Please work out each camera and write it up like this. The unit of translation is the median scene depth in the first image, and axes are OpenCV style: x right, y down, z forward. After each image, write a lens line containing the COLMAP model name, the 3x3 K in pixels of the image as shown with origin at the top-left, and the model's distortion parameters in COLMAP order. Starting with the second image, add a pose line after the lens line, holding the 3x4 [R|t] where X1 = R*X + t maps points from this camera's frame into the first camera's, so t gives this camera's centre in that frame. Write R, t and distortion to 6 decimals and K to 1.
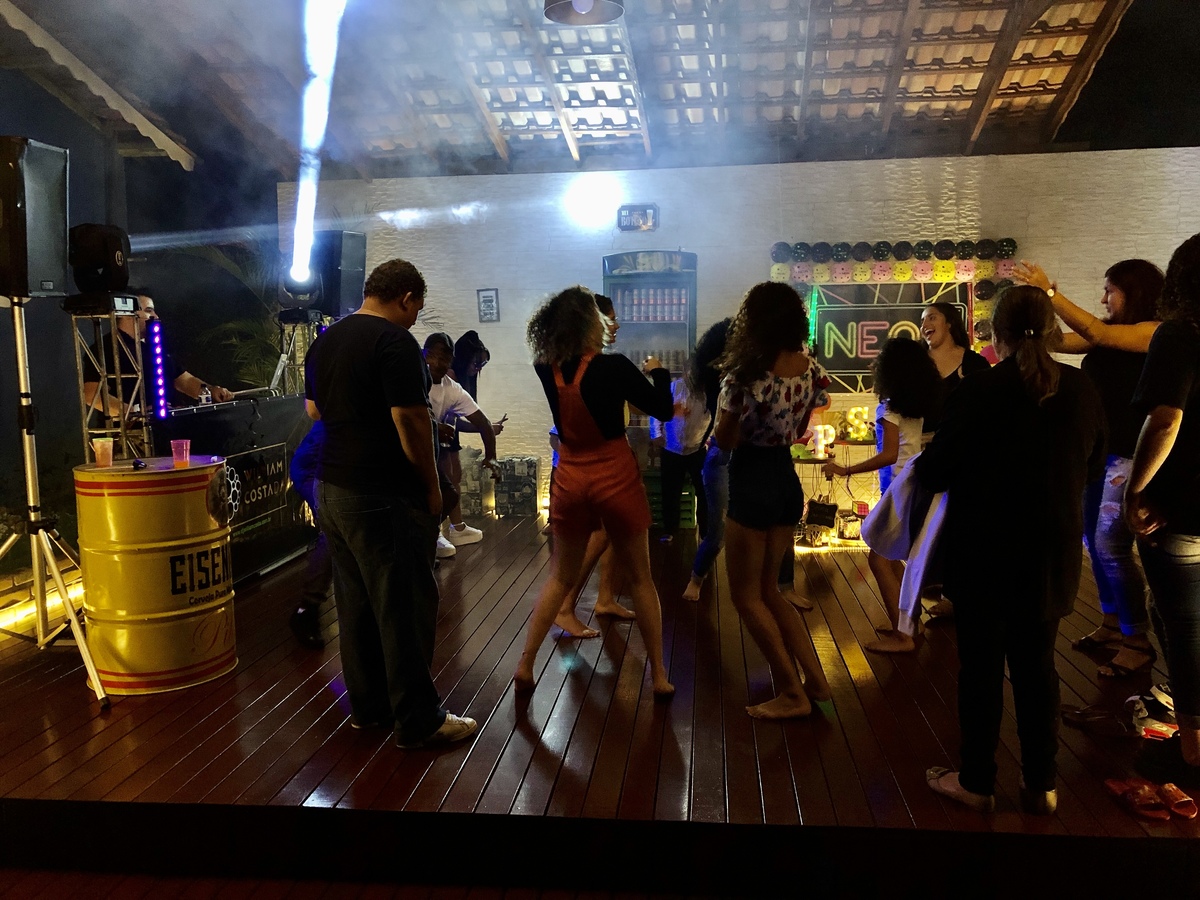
lens RADIAL K [[975.4, 0, 587.2], [0, 975.4, 440.4], [0, 0, 1]] dist [0.034958, -0.039651]
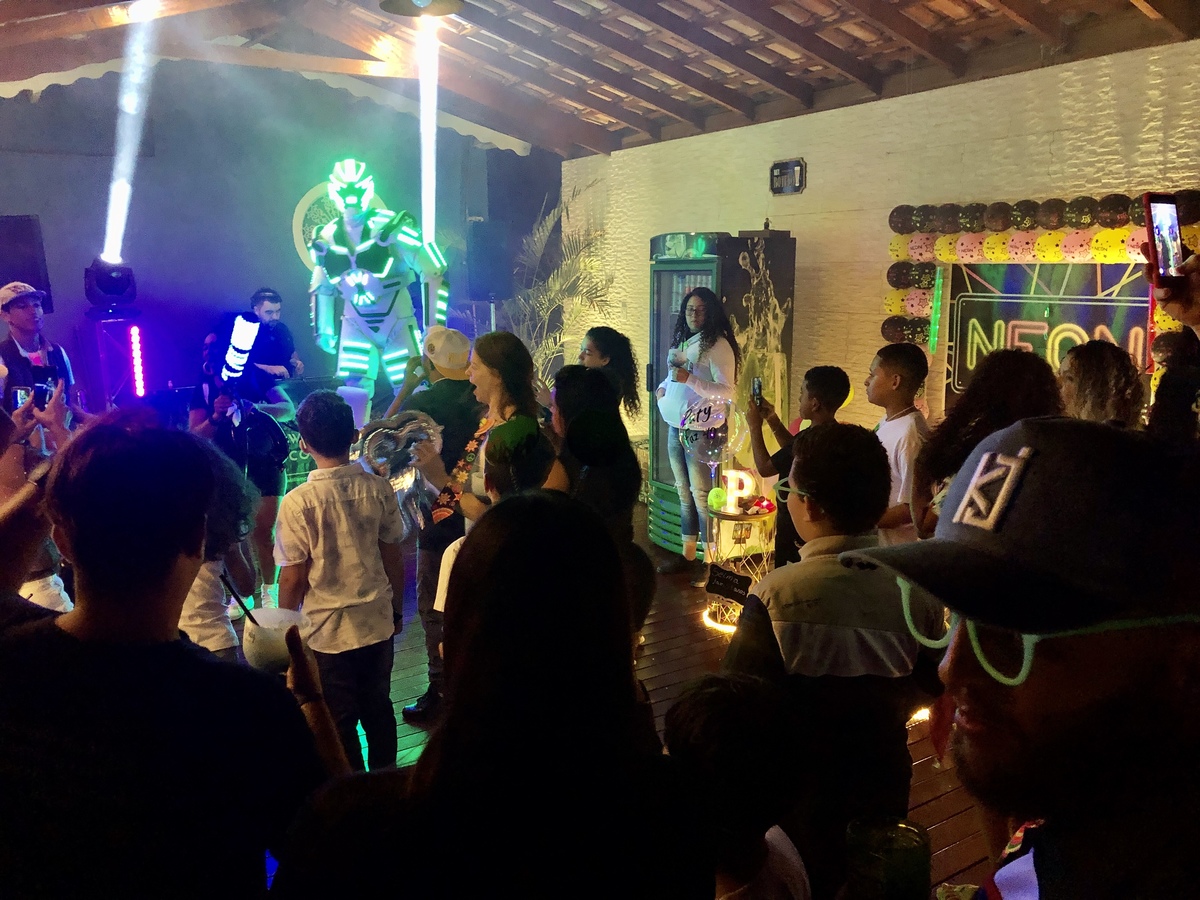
lens RADIAL K [[975.4, 0, 599.4], [0, 975.4, 458.5], [0, 0, 1]] dist [0.034958, -0.039651]
pose [[0.643724, 0.153033, -0.749800, 0.630240], [-0.068378, 0.987384, 0.142819, -0.107146], [0.762197, -0.040666, 0.646067, 0.357964]]
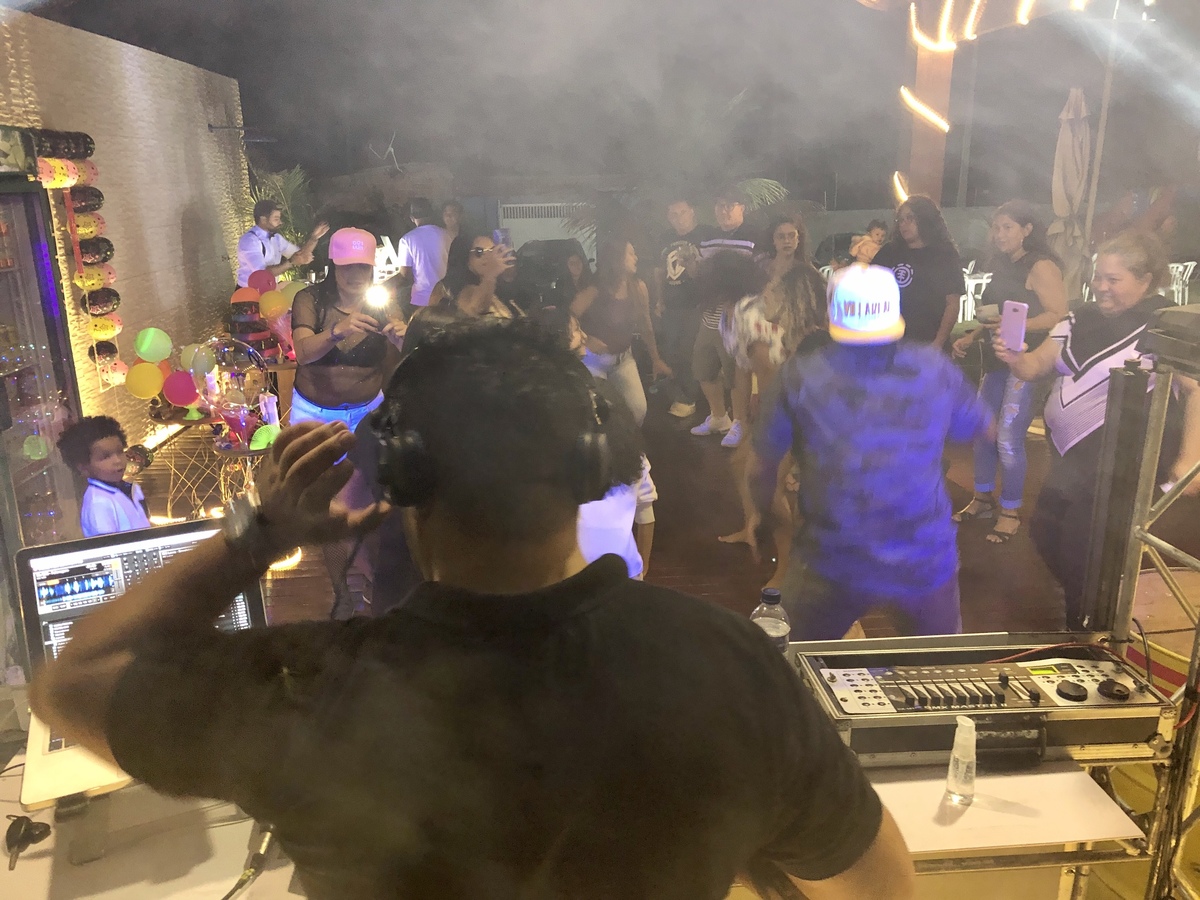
lens RADIAL K [[975.4, 0, 597.6], [0, 975.4, 443.2], [0, 0, 1]] dist [0.034958, -0.039651]
pose [[-0.197676, -0.243006, 0.949669, -0.448778], [0.117517, 0.955925, 0.269068, -0.128915], [-0.973198, 0.164790, -0.160407, 0.748433]]
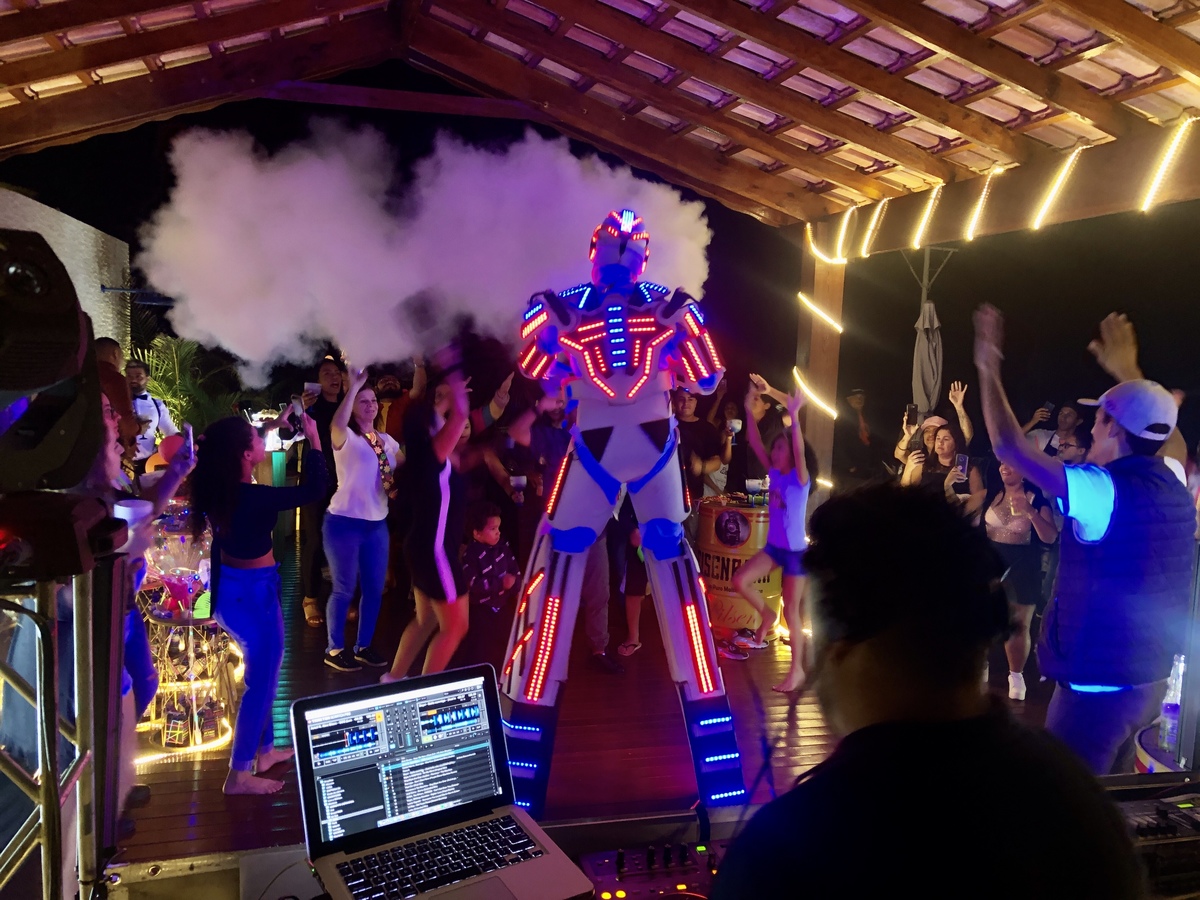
lens RADIAL K [[975.4, 0, 591.1], [0, 975.4, 447.2], [0, 0, 1]] dist [0.034958, -0.039651]
pose [[-0.359377, -0.083126, 0.929483, -0.441863], [0.066539, 0.991207, 0.114373, -0.136830], [-0.930817, 0.102950, -0.350686, 0.835431]]
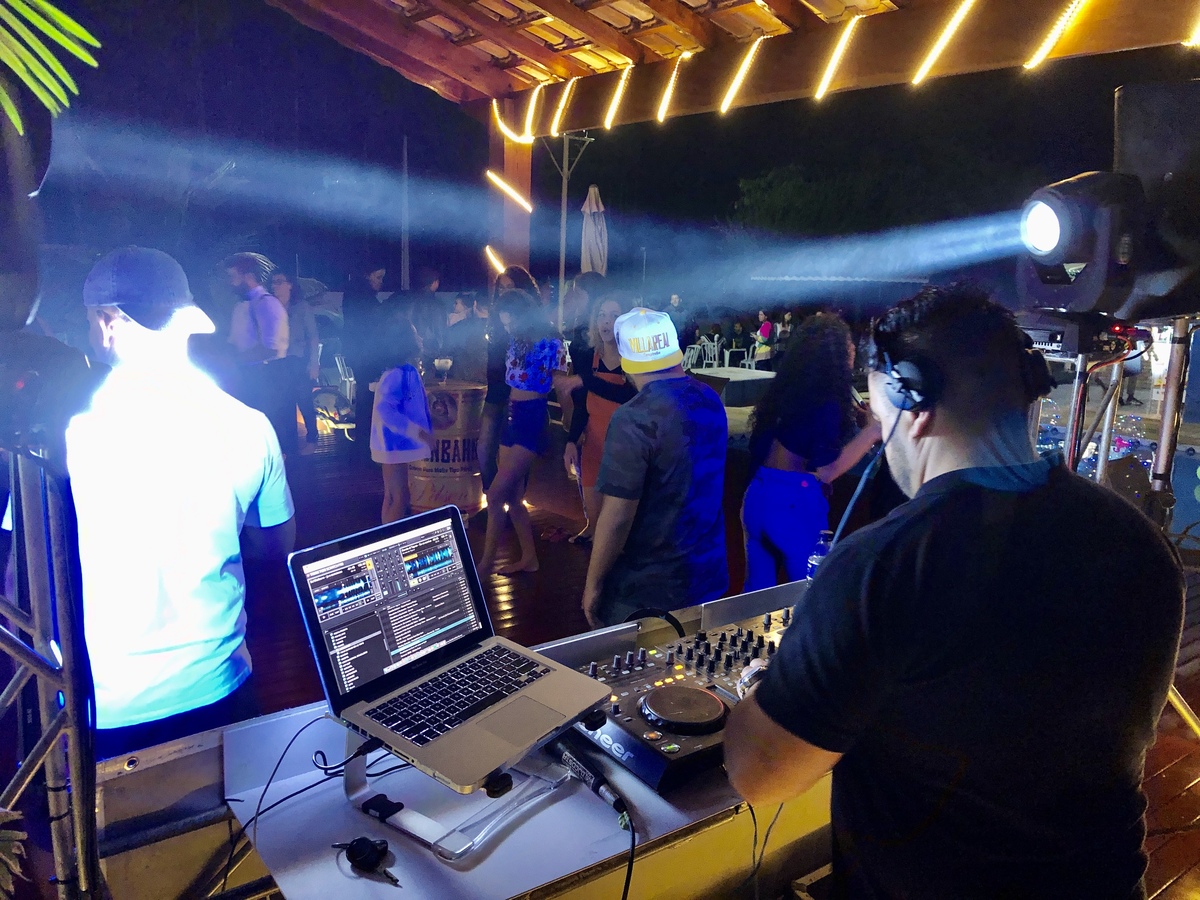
lens RADIAL K [[975.4, 0, 599.4], [0, 975.4, 441.7], [0, 0, 1]] dist [0.034958, -0.039651]
pose [[-0.687050, -0.134678, 0.714020, -0.410093], [0.056508, 0.969792, 0.237296, -0.128481], [-0.724410, 0.203382, -0.658685, 0.895639]]
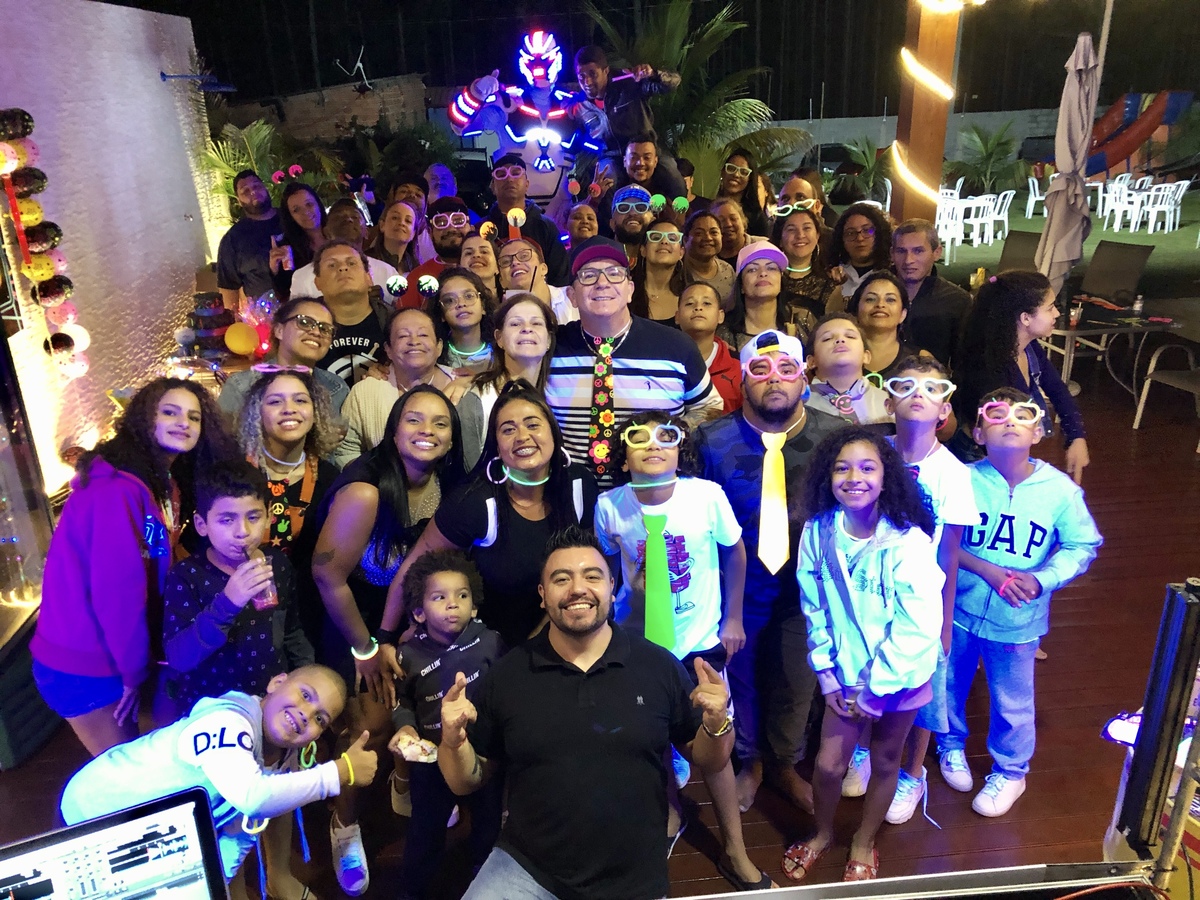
lens RADIAL K [[975.4, 0, 609.0], [0, 975.4, 459.4], [0, 0, 1]] dist [0.034958, -0.039651]
pose [[-0.227663, -0.339565, 0.912614, -0.406477], [0.124982, 0.919284, 0.373225, -0.180933], [-0.965686, 0.199030, -0.166847, 0.735419]]
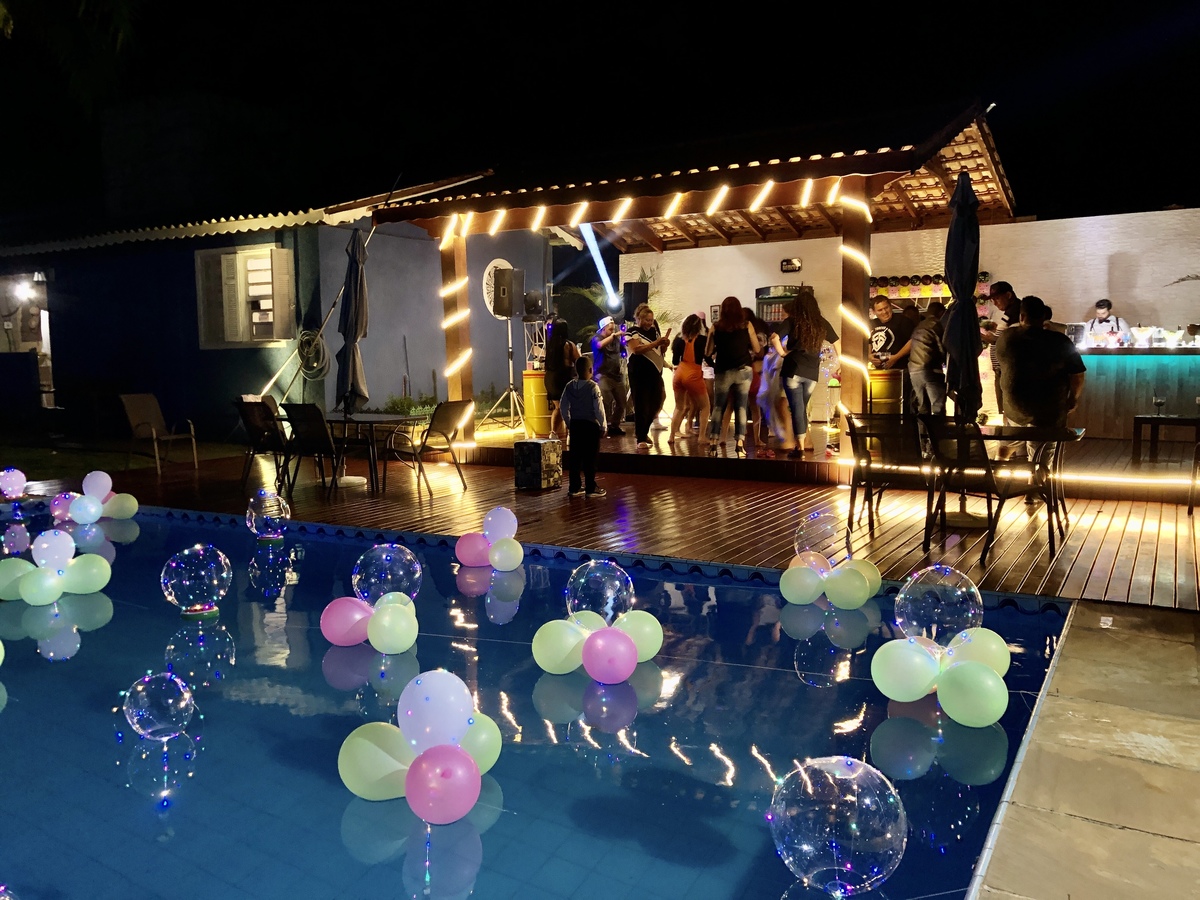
lens RADIAL K [[975.4, 0, 591.8], [0, 975.4, 450.1], [0, 0, 1]] dist [0.034958, -0.039651]
pose [[0.910649, 0.040273, -0.411214, 0.518505], [-0.034490, 0.999174, 0.021478, 0.108132], [0.411739, -0.005376, 0.911286, -0.937439]]
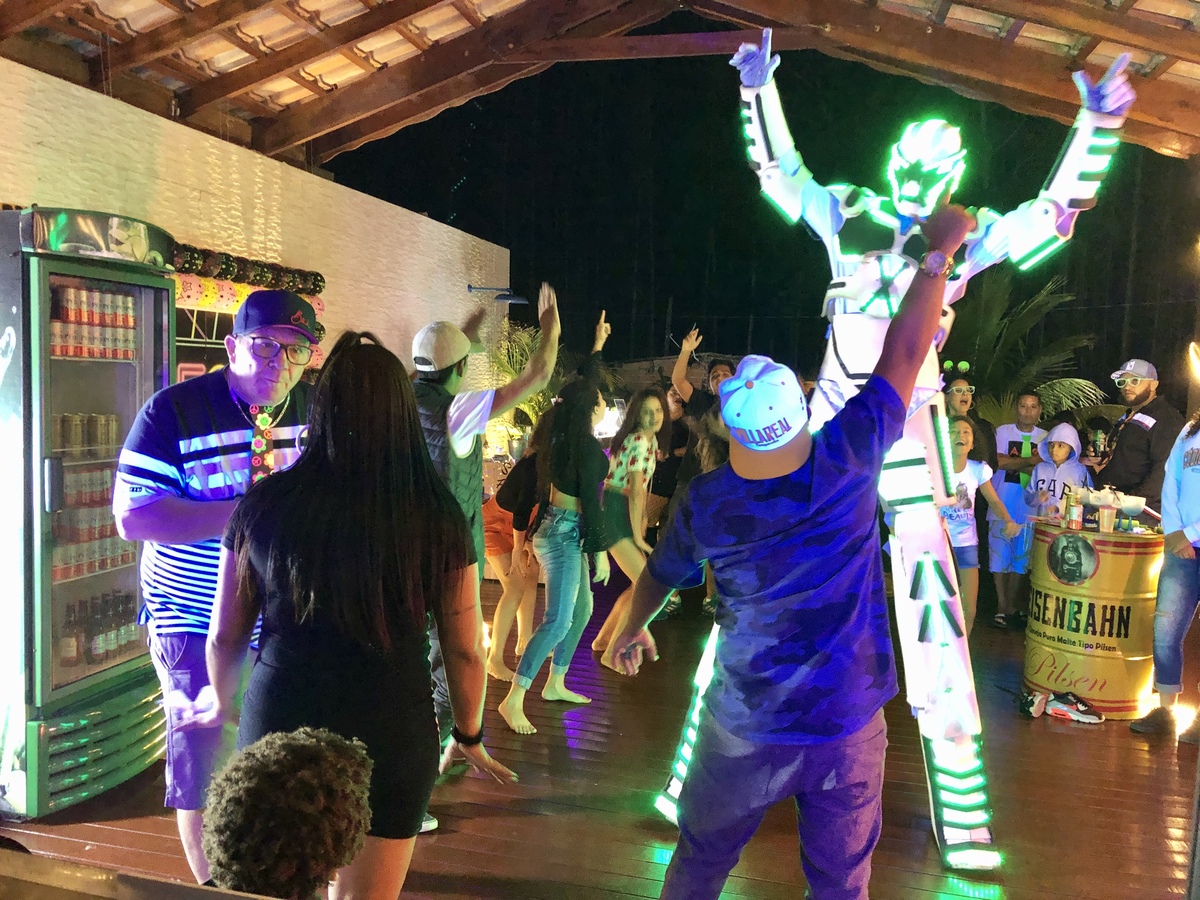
lens RADIAL K [[975.4, 0, 597.2], [0, 975.4, 444.0], [0, 0, 1]] dist [0.034958, -0.039651]
pose [[0.122064, -0.053623, 0.991073, -0.363714], [0.058670, 0.997183, 0.046728, -0.082741], [-0.990787, 0.052442, 0.124866, 0.650894]]
